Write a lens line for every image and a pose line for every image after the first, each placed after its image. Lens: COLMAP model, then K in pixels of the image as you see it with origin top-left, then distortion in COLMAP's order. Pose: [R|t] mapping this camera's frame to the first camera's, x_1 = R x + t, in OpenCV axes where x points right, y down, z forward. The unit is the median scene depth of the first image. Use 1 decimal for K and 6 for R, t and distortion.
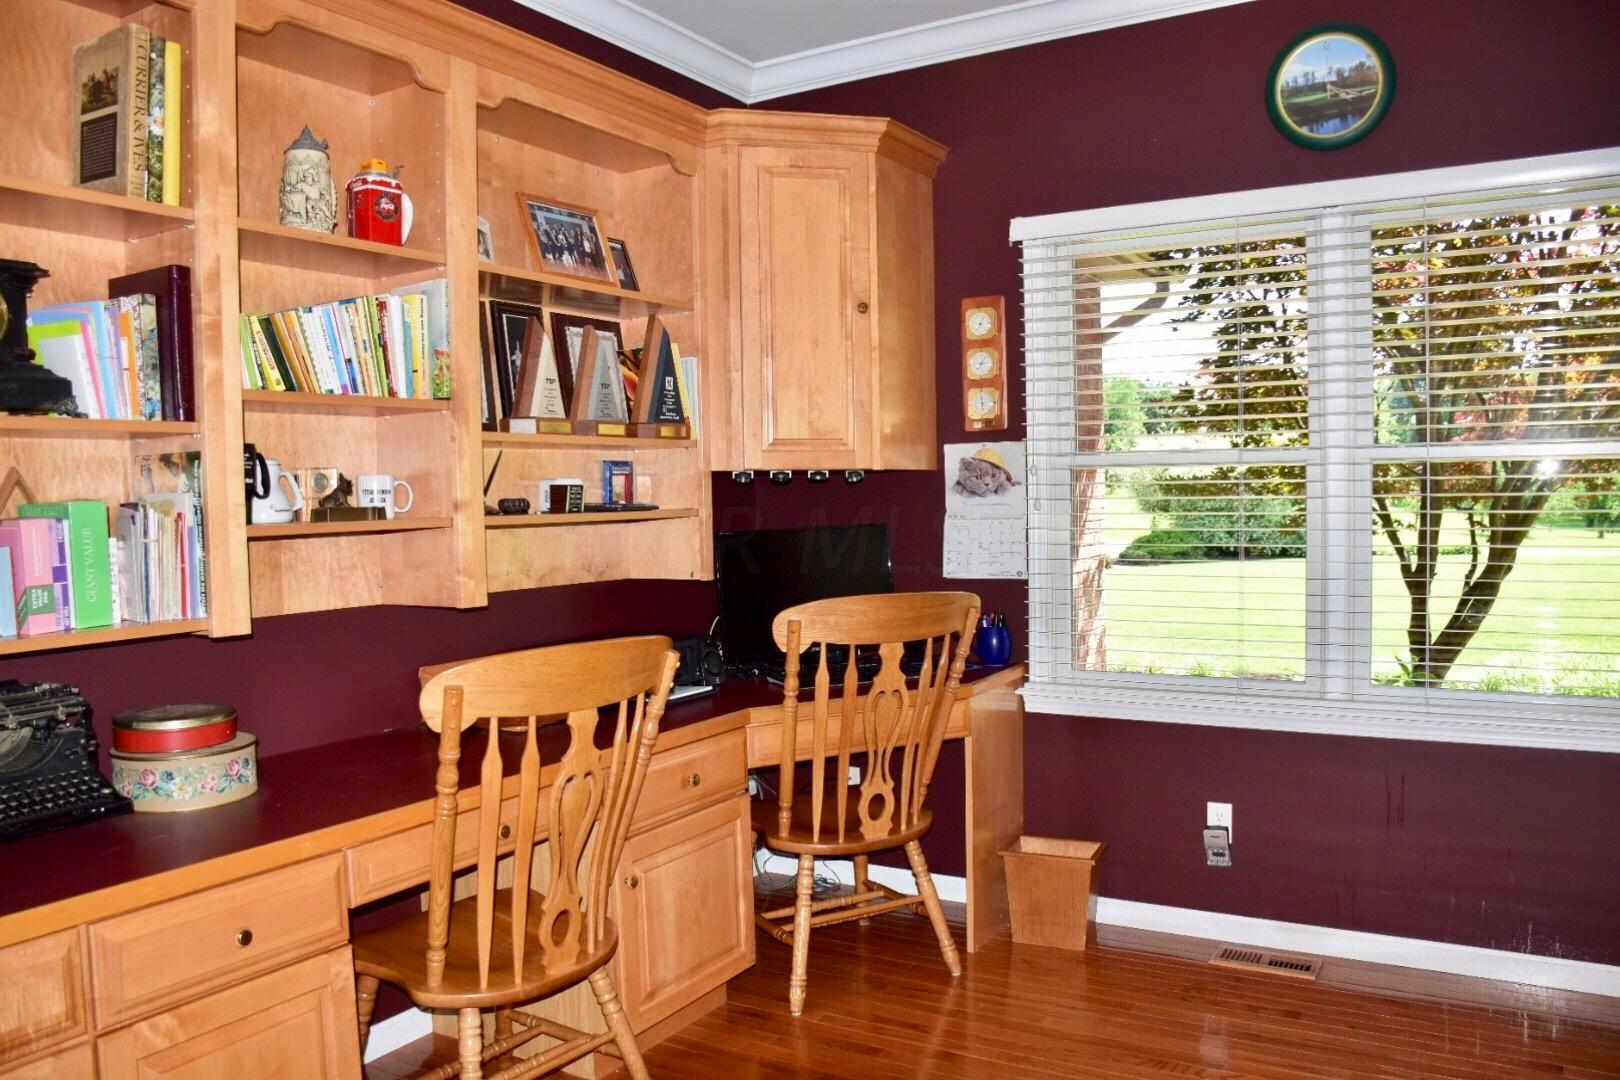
lens RADIAL K [[1256.0, 0, 816.5], [0, 1256.0, 557.1], [0, 0, 1]] dist [-0.141544, 0.083879]
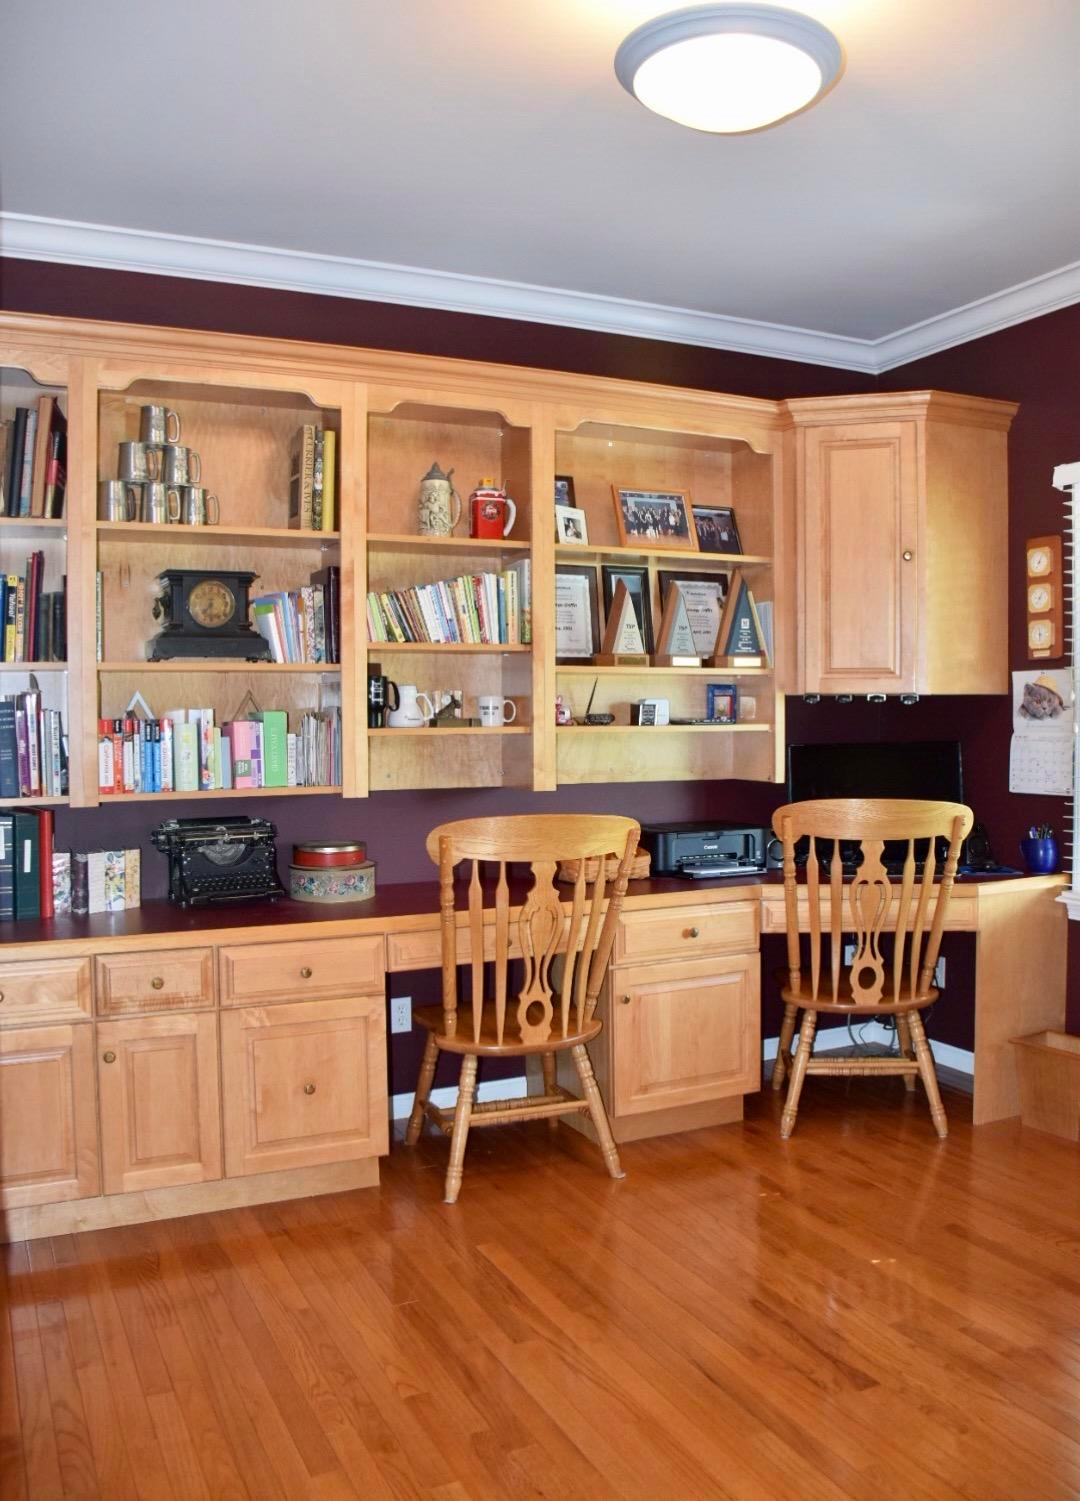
lens RADIAL K [[1233.0, 0, 540.0], [0, 1233.0, 750.5], [0, 0, 1]] dist [-0.139437, 0.000453]
pose [[0.833862, 0.033994, -0.550926, 0.431599], [-0.039993, 0.999199, 0.001122, -0.005995], [0.550523, 0.021097, 0.834554, -0.147909]]
